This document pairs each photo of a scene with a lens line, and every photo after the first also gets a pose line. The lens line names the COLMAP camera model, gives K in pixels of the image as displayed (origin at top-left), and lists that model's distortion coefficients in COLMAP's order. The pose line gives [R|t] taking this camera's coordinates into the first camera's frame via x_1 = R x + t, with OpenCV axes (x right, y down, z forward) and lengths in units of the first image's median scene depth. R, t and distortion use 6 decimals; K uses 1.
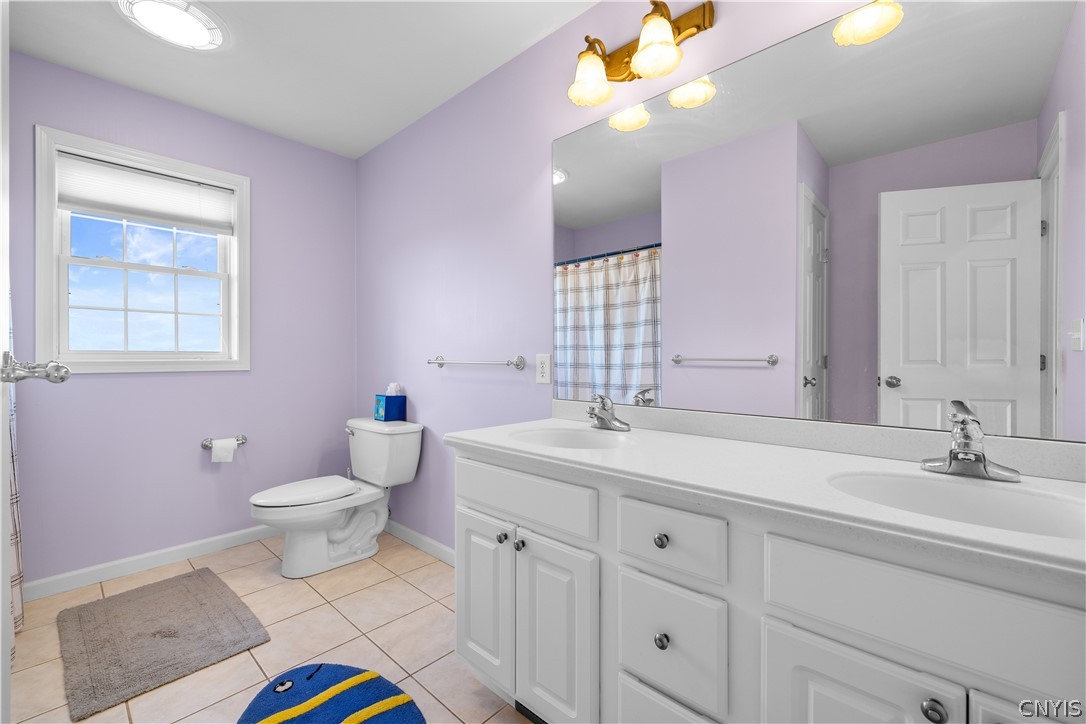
lens RADIAL K [[457.4, 0, 540.5], [0, 457.4, 361.7], [0, 0, 1]] dist [0.002255, 0.000609]
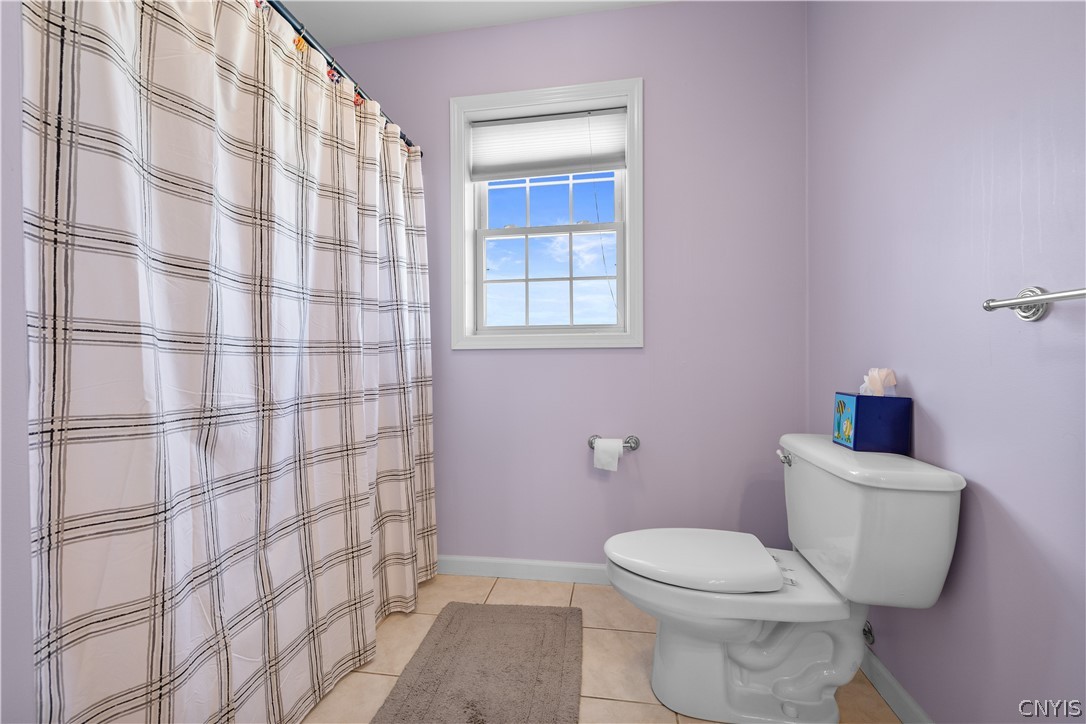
lens RADIAL K [[457.4, 0, 538.3], [0, 457.4, 360.5], [0, 0, 1]] dist [0.002255, 0.000609]
pose [[0.549354, 0.001386, -0.835589, -0.133931], [-0.000813, 0.999999, 0.001125, 0.041066], [0.835590, 0.000061, 0.549354, 0.495066]]
